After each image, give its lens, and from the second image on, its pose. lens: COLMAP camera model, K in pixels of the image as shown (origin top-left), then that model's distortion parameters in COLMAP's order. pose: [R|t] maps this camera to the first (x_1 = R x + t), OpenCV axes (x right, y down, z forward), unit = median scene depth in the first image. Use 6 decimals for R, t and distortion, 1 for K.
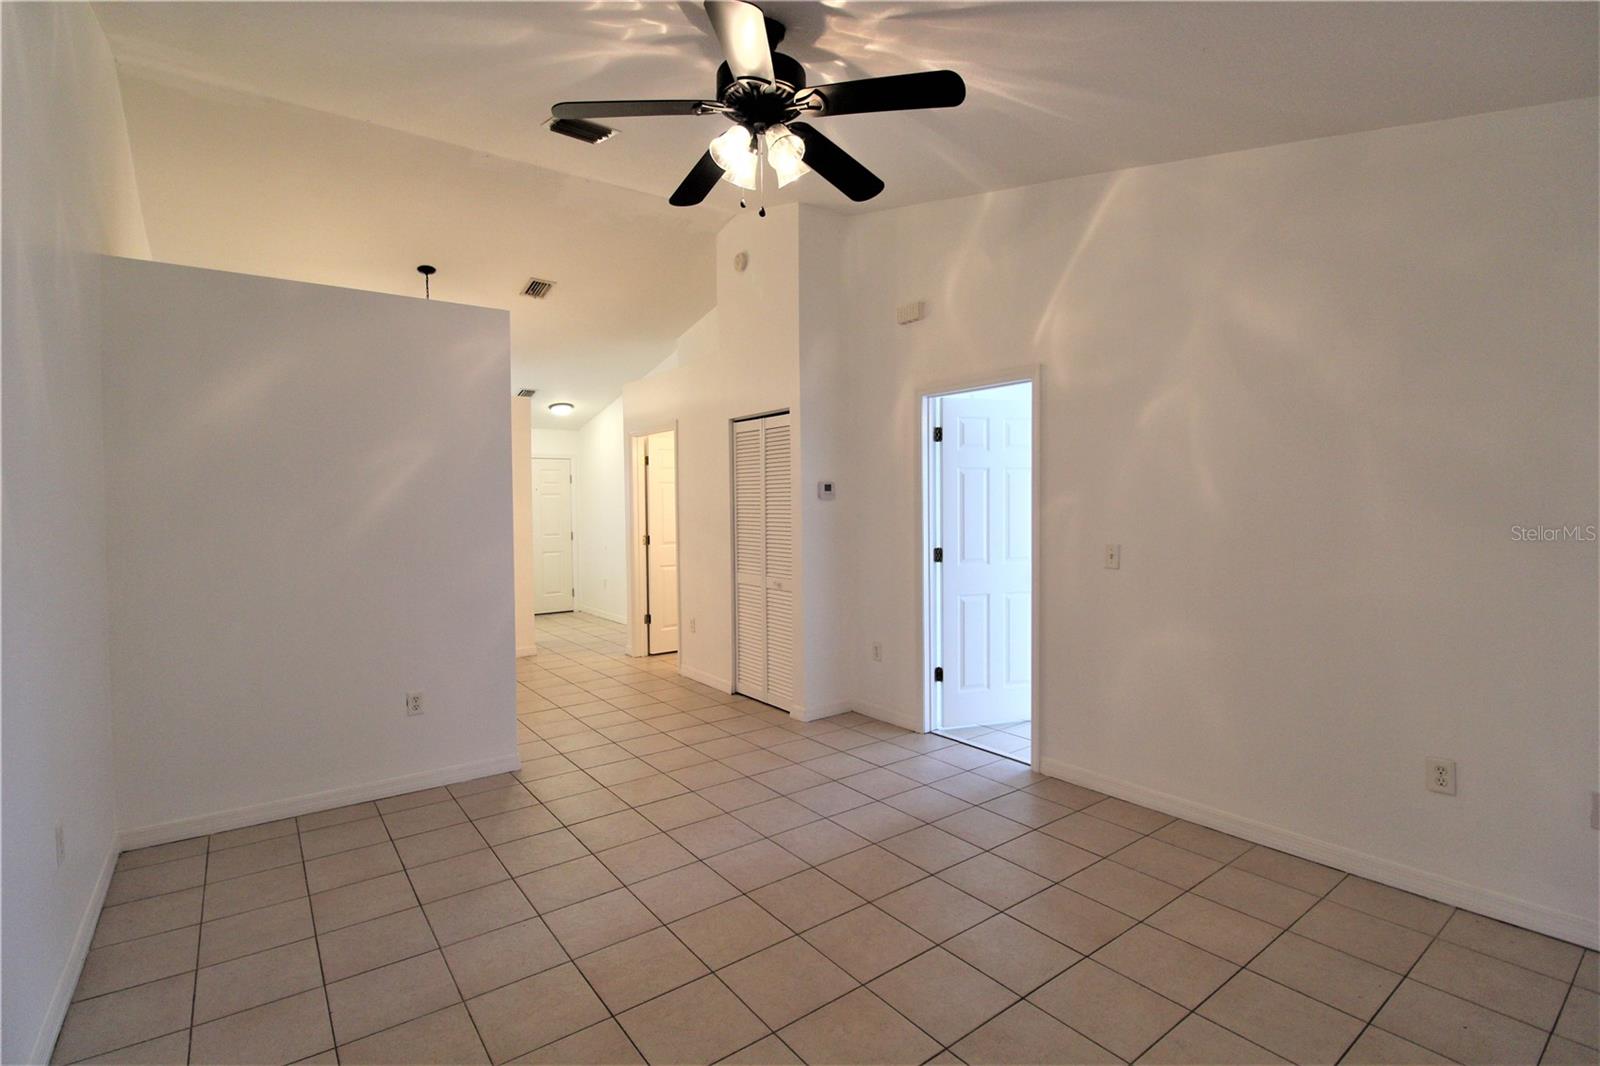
lens RADIAL K [[744.7, 0, 792.4], [0, 744.7, 530.0], [0, 0, 1]] dist [-0.004066, -0.005551]
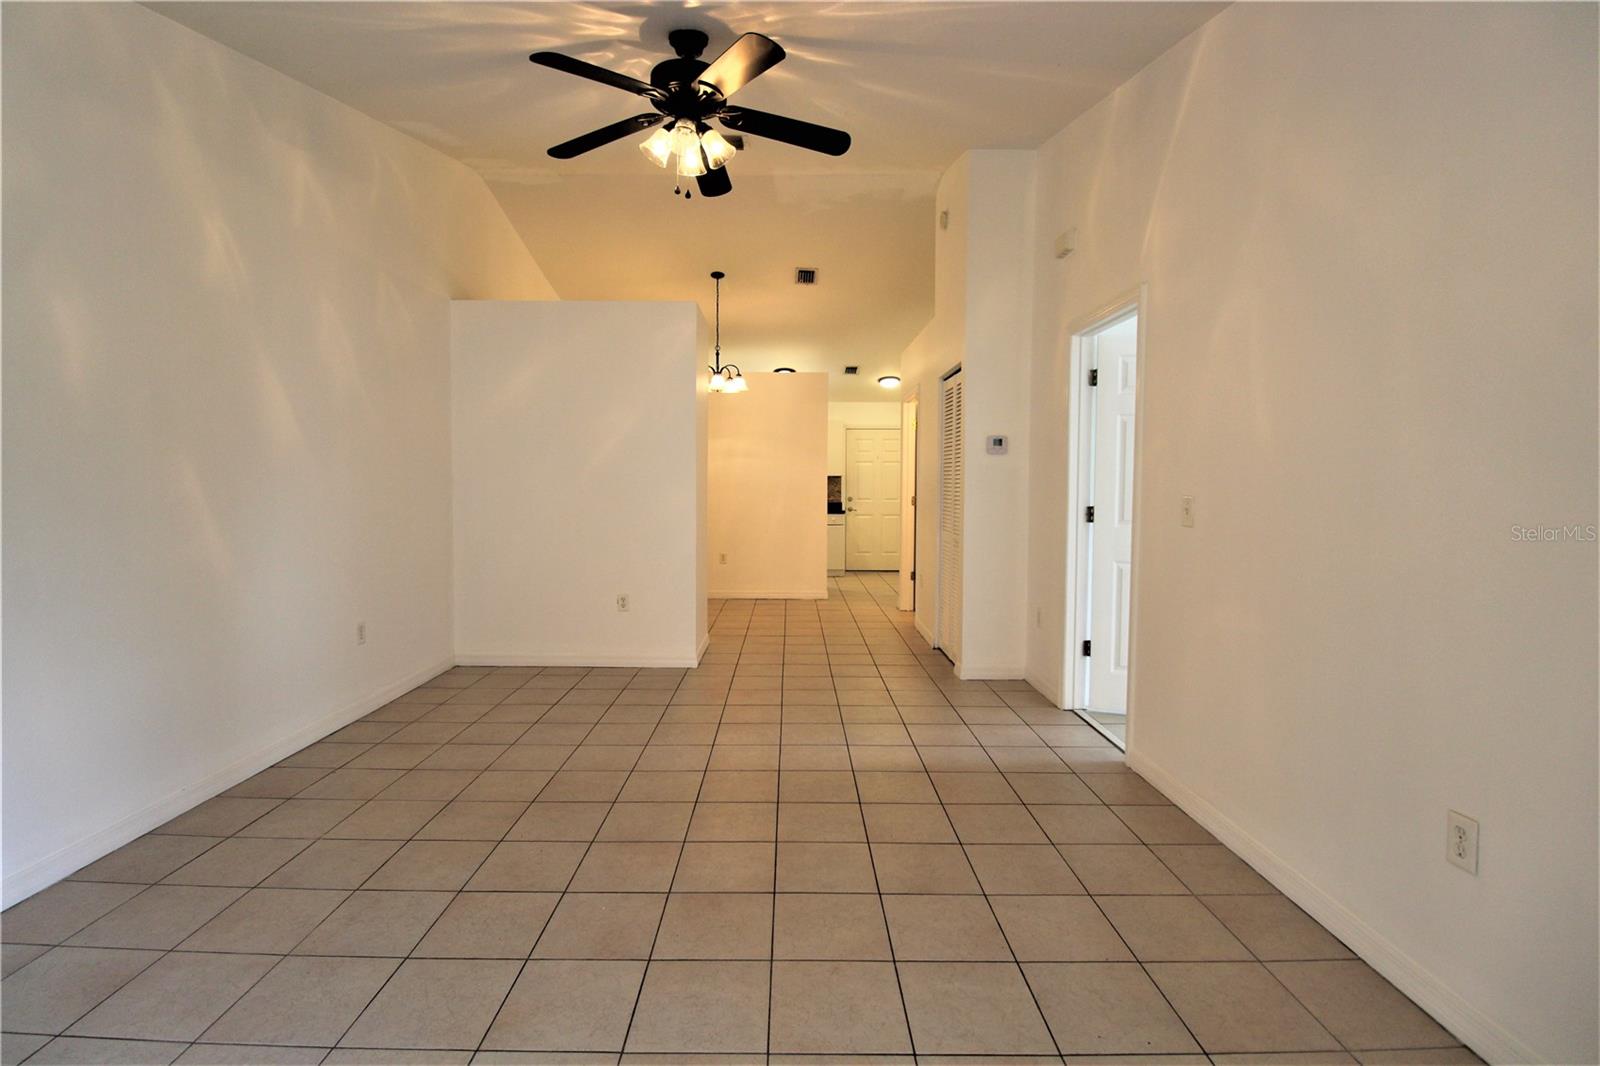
lens RADIAL K [[744.7, 0, 791.6], [0, 744.7, 523.0], [0, 0, 1]] dist [-0.004066, -0.005551]
pose [[0.805396, 0.046504, -0.590910, 0.435018], [-0.035721, 0.998914, 0.029926, 0.030218], [0.591659, -0.002995, 0.806183, 0.071933]]
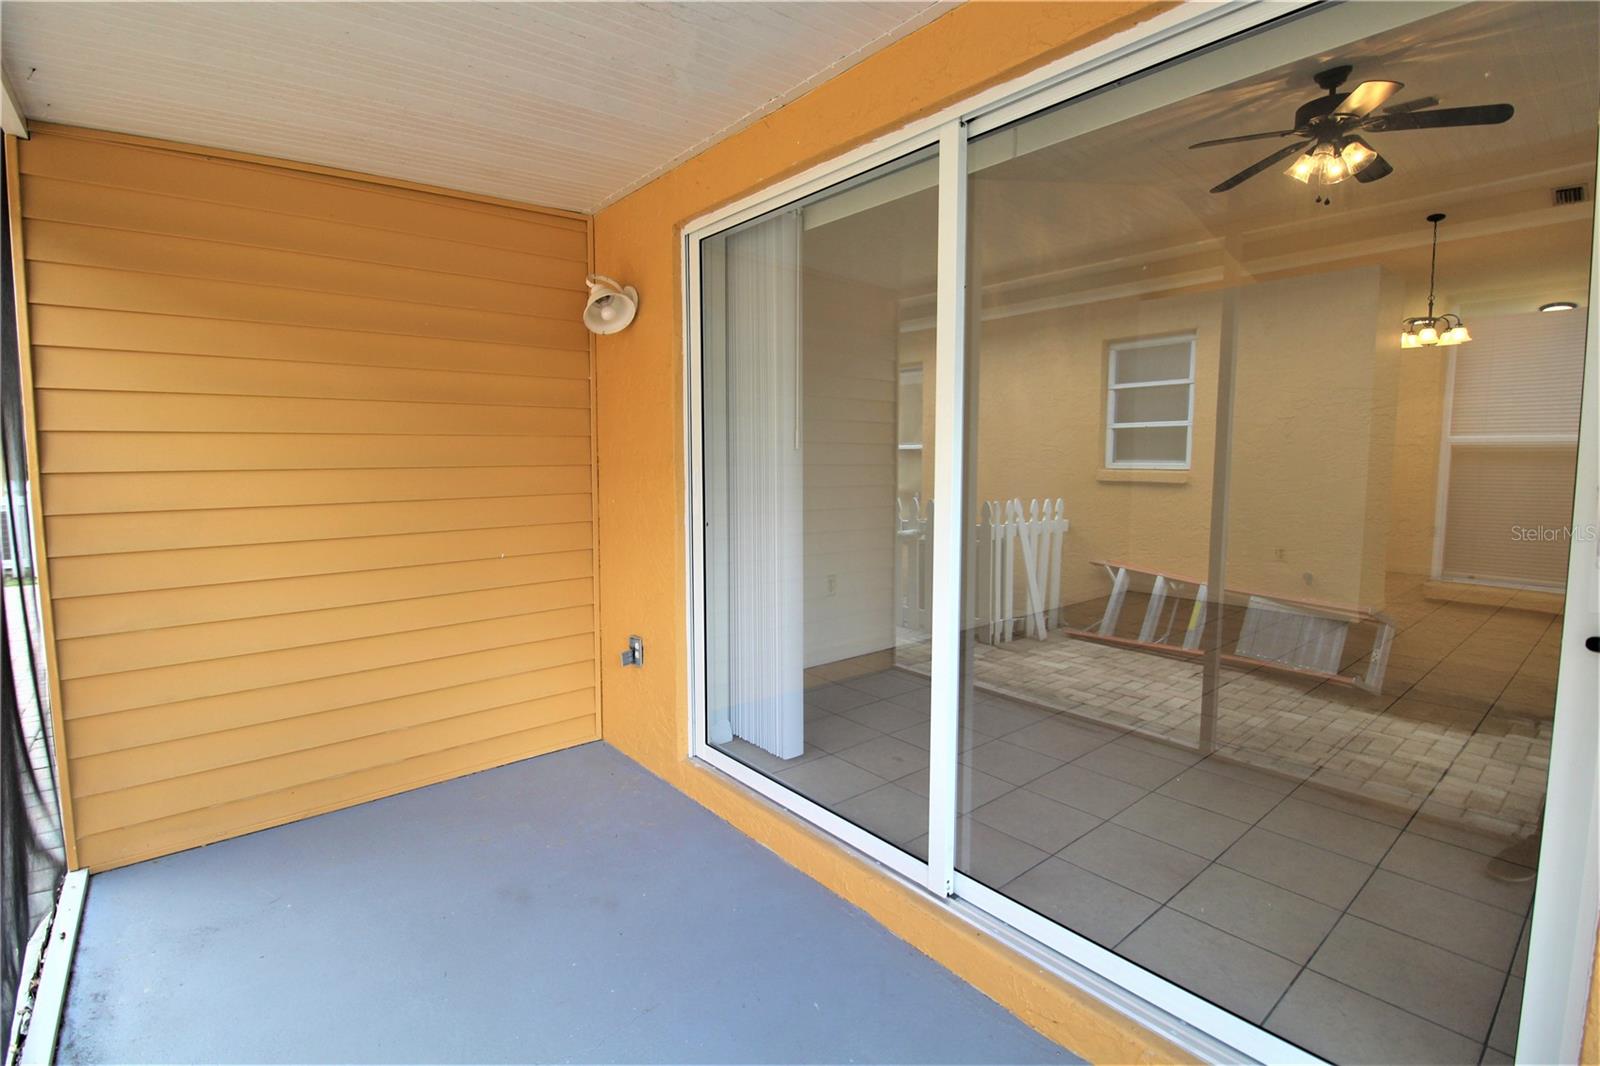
lens RADIAL K [[744.7, 0, 804.2], [0, 744.7, 522.2], [0, 0, 1]] dist [-0.004066, -0.005551]
pose [[0.078469, 0.100305, -0.991858, 0.749012], [-0.038006, 0.994503, 0.097565, 0.053915], [0.996192, 0.030041, 0.081850, -0.074299]]
